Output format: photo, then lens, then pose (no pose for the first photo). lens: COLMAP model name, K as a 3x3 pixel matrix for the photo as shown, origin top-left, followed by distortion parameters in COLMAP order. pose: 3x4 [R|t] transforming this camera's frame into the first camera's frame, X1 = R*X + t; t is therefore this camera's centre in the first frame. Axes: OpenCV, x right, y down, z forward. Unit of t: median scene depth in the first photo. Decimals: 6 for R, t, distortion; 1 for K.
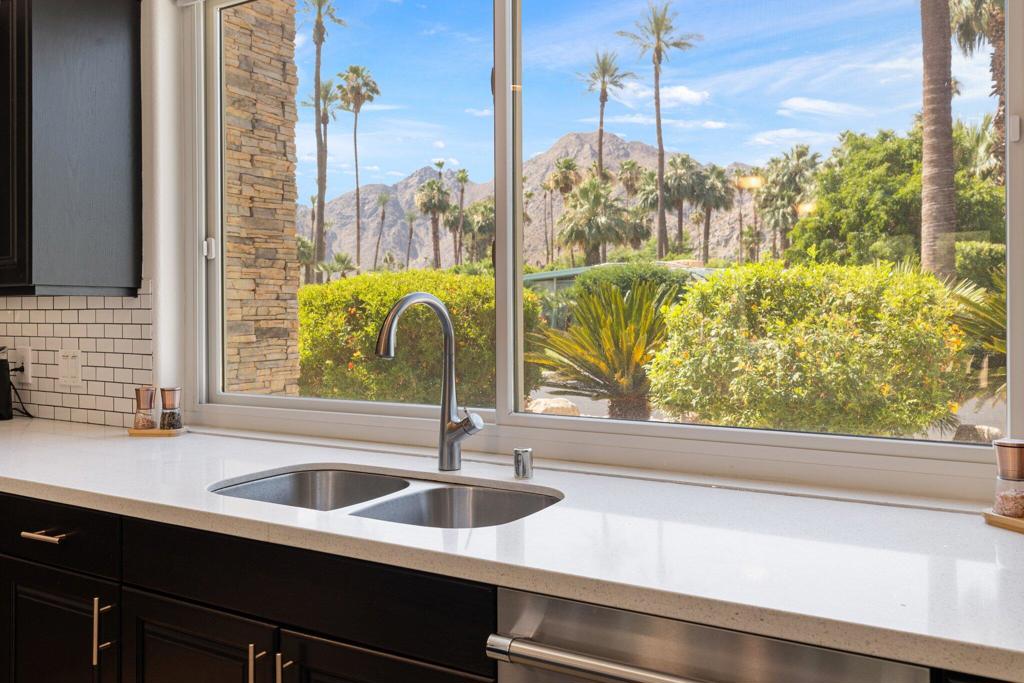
lens RADIAL K [[829.9, 0, 517.2], [0, 829.9, 306.9], [0, 0, 1]] dist [-0.000344, 0.008258]
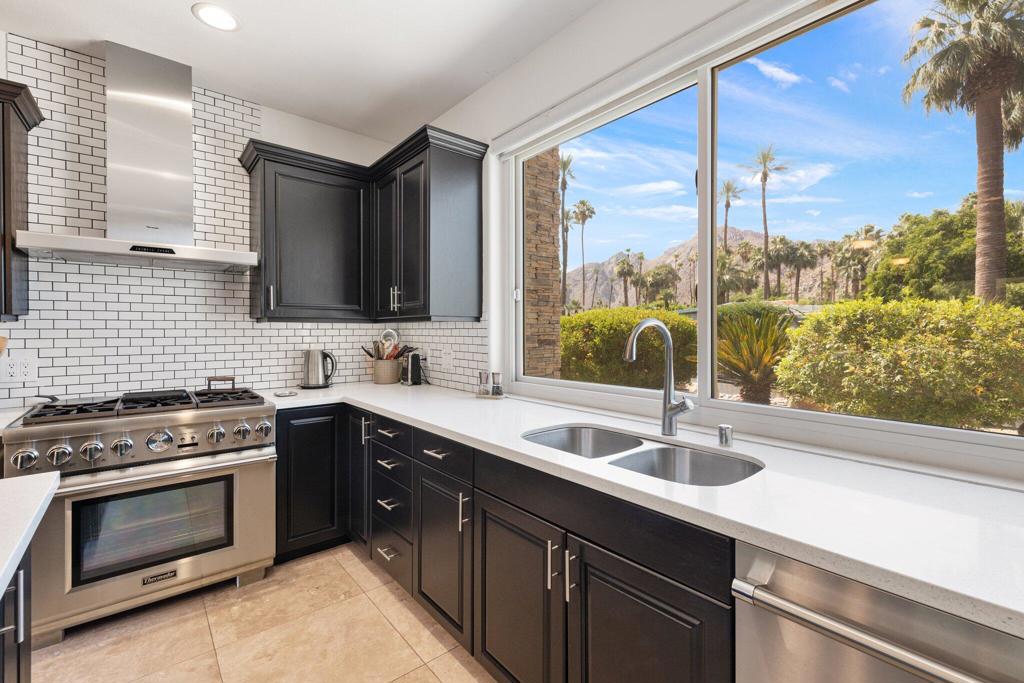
lens RADIAL K [[441.5, 0, 514.7], [0, 441.5, 329.3], [0, 0, 1]] dist [-0.001477, 0.000238]
pose [[0.942112, 0.004888, -0.335261, -0.029761], [-0.004076, 0.999987, 0.003126, 0.000350], [0.335272, -0.001579, 0.942120, 0.053831]]
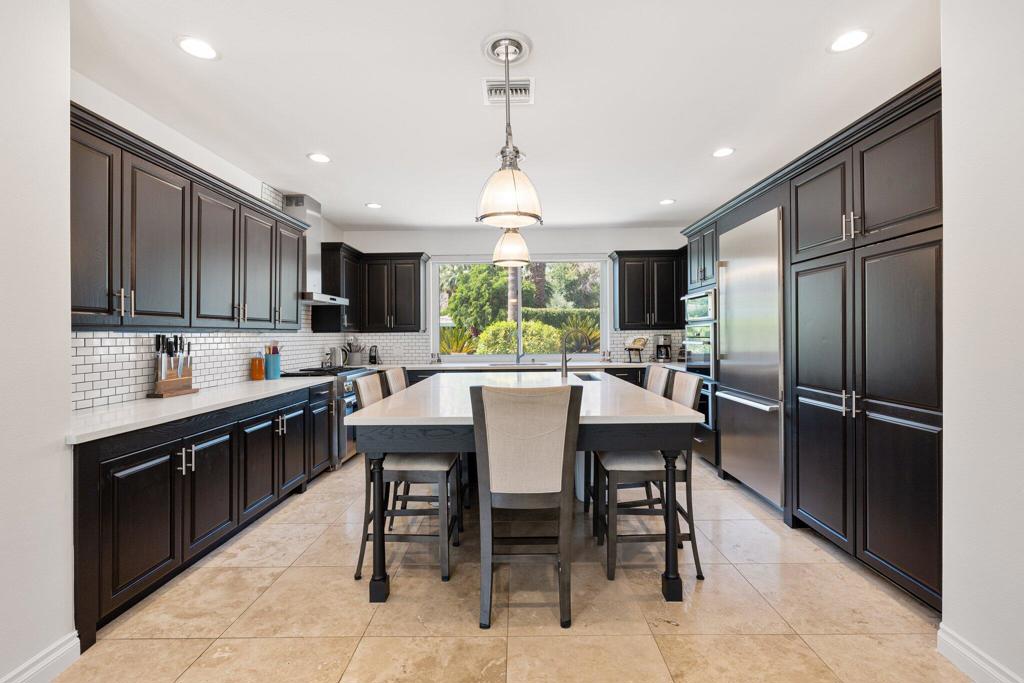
lens RADIAL K [[470.3, 0, 518.6], [0, 470.3, 334.2], [0, 0, 1]] dist [-0.002412, -0.000495]
pose [[0.862635, -0.002307, 0.505821, -0.651349], [0.002928, 0.999996, -0.000433, 0.000356], [-0.505818, 0.001855, 0.862638, -0.674700]]
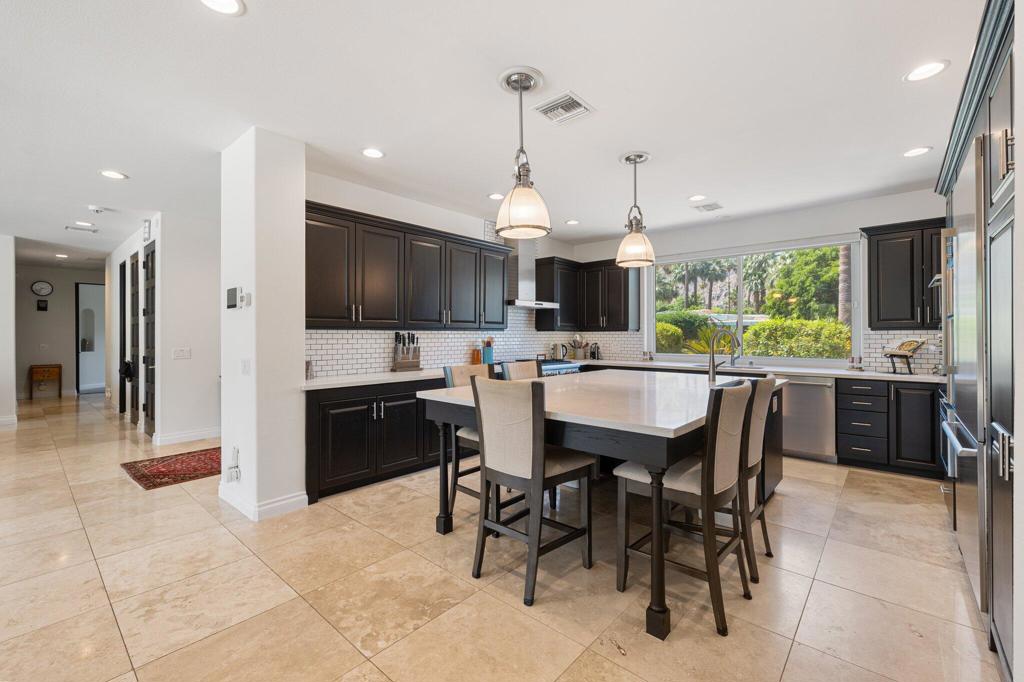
lens RADIAL K [[436.7, 0, 511.5], [0, 436.7, 332.1], [0, 0, 1]] dist [-0.000491, 0.000082]
pose [[0.981775, 0.005631, -0.189962, -0.354669], [-0.005871, 0.999983, -0.000701, -0.000938], [0.189955, 0.001804, 0.981791, -0.747258]]
